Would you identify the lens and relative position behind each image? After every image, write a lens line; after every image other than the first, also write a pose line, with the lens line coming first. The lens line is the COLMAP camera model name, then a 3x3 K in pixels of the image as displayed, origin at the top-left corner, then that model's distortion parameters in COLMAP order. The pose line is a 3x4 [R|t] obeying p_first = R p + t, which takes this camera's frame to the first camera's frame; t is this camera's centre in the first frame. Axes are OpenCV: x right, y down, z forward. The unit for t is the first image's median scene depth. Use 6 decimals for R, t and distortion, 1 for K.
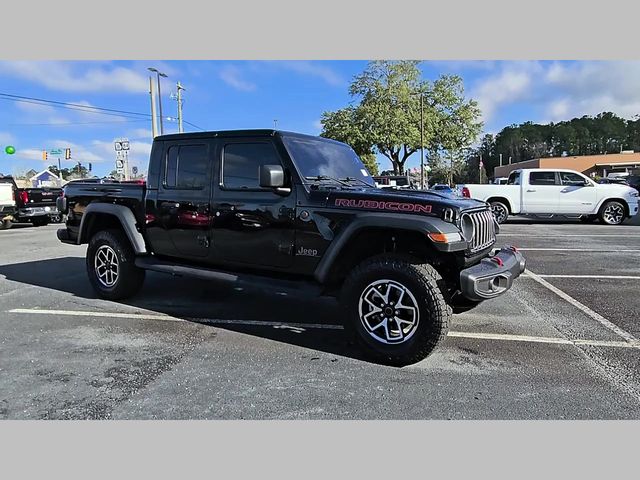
lens RADIAL K [[439.6, 0, 314.8], [0, 439.6, 236.4], [0, 0, 1]] dist [0.005452, -0.004977]
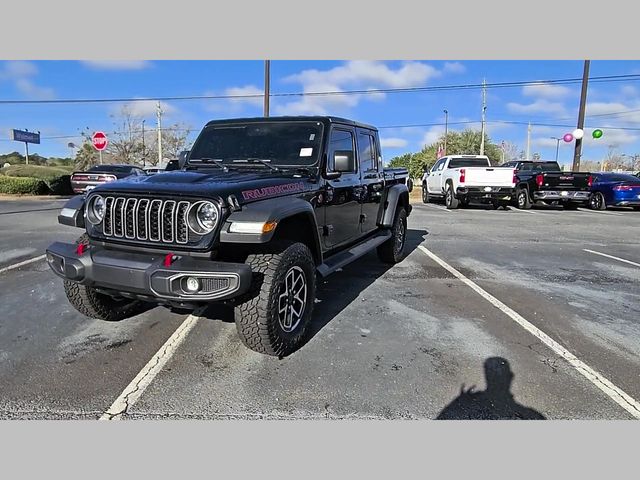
lens RADIAL K [[439.6, 0, 306.0], [0, 439.6, 237.0], [0, 0, 1]] dist [0.005452, -0.004977]
pose [[0.132950, 0.152111, -0.979381, 0.984765], [-0.117438, 0.983609, 0.136826, -0.106807], [0.984141, 0.096826, 0.148634, 0.940673]]
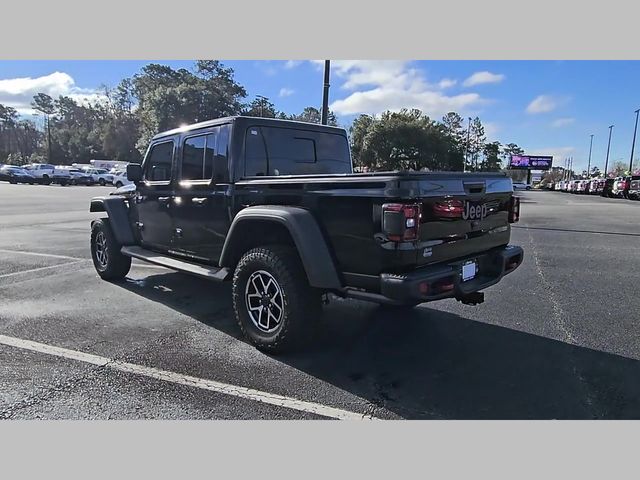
lens RADIAL K [[439.6, 0, 313.2], [0, 439.6, 237.5], [0, 0, 1]] dist [0.005452, -0.004977]
pose [[-0.964335, -0.037669, 0.261989, -0.567867], [0.024200, 0.973128, 0.228990, -0.222658], [-0.263575, 0.227164, -0.937510, 2.038860]]
